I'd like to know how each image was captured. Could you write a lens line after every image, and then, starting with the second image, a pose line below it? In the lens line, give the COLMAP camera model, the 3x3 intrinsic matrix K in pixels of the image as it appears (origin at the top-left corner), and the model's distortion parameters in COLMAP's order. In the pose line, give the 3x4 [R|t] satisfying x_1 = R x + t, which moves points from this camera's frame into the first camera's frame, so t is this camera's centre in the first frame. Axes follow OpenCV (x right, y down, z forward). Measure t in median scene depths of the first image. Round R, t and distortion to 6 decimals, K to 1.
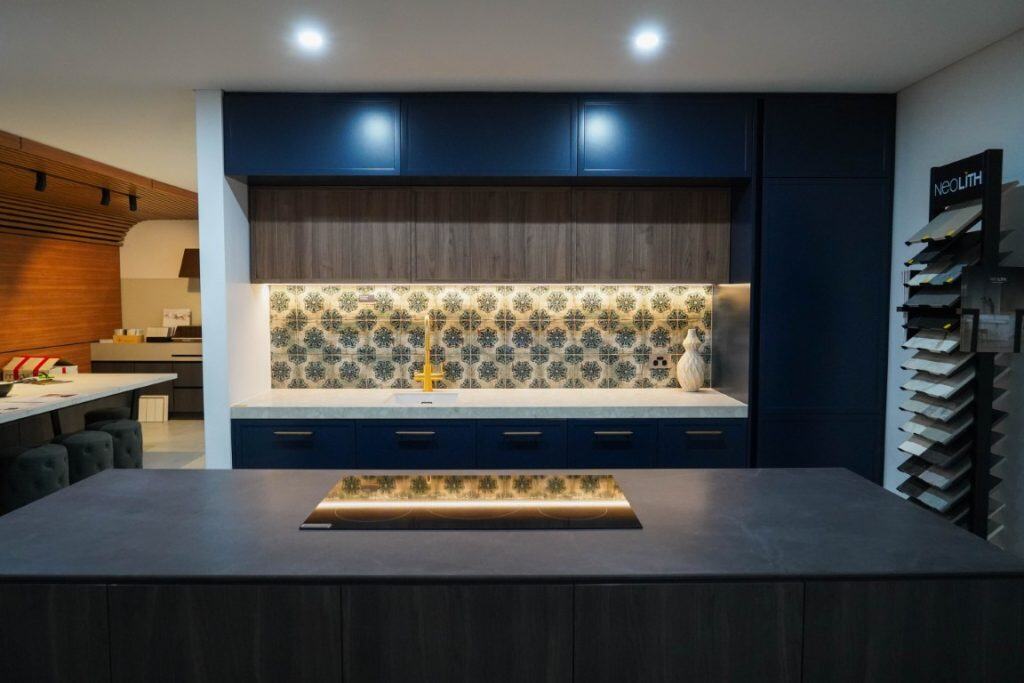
lens RADIAL K [[736.1, 0, 512.0], [0, 736.1, 341.5], [0, 0, 1]] dist [0.004802, 0.002741]
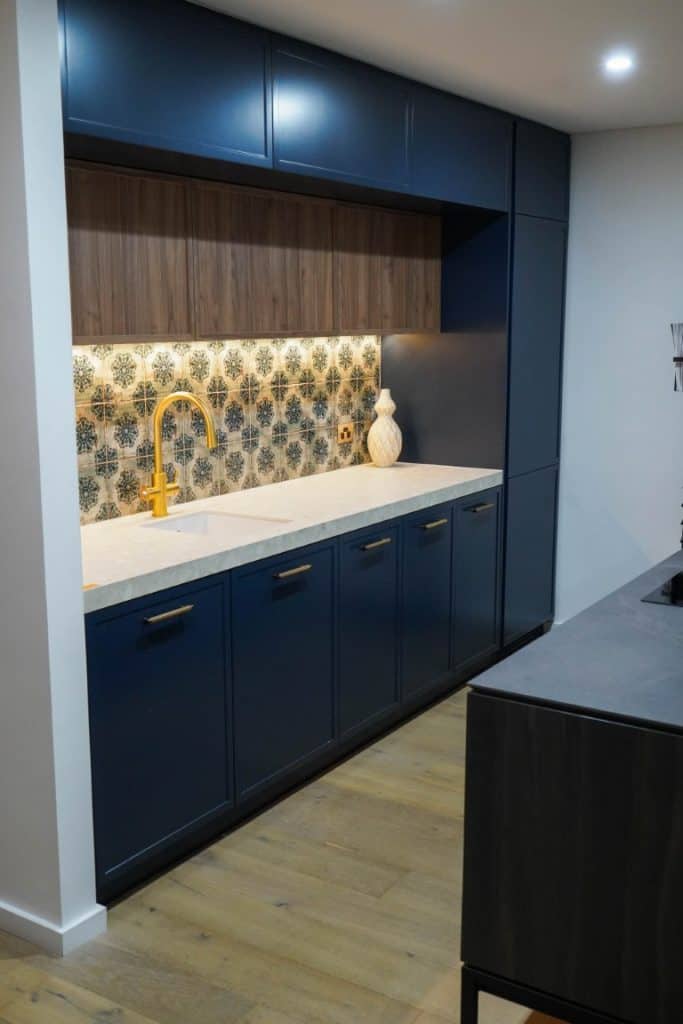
lens RADIAL K [[1113.5, 0, 341.5], [0, 1113.5, 512.0], [0, 0, 1]] dist [-0.004065, -0.016502]
pose [[0.542076, -0.149783, 0.826873, -0.790313], [0.058747, 0.988334, 0.140517, -0.056550], [-0.838273, -0.027595, 0.544552, 0.361215]]
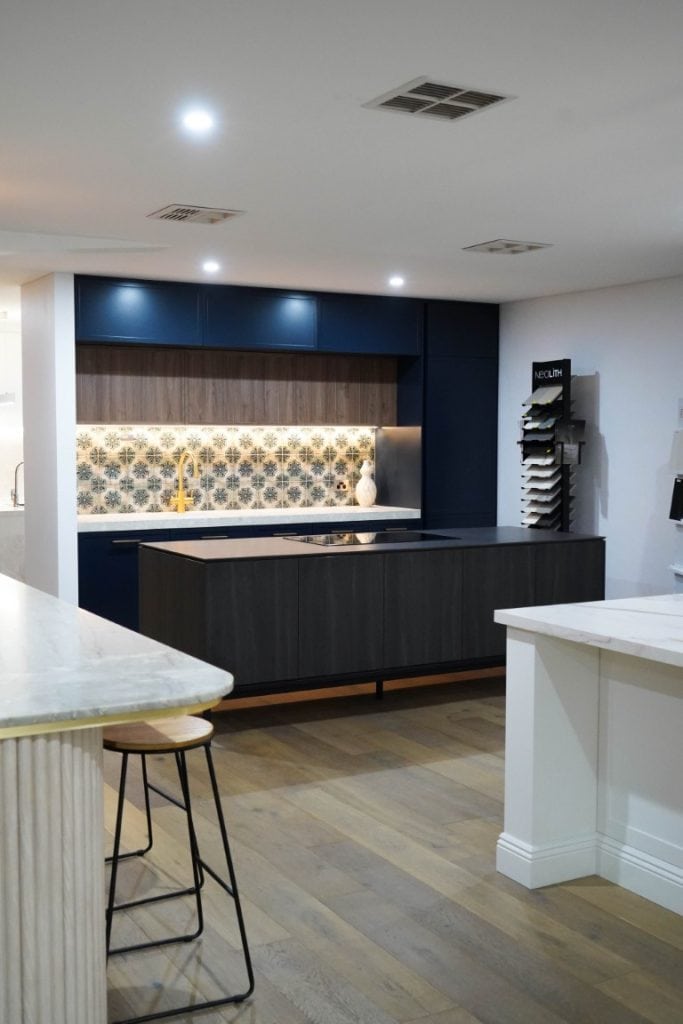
lens RADIAL K [[1229.3, 0, 341.5], [0, 1229.3, 512.0], [0, 0, 1]] dist [0.008019, 0.011993]
pose [[0.871741, -0.029375, 0.489086, -0.874751], [0.031589, 0.999494, 0.003726, 0.066183], [-0.488948, 0.012202, 0.872228, -0.914312]]
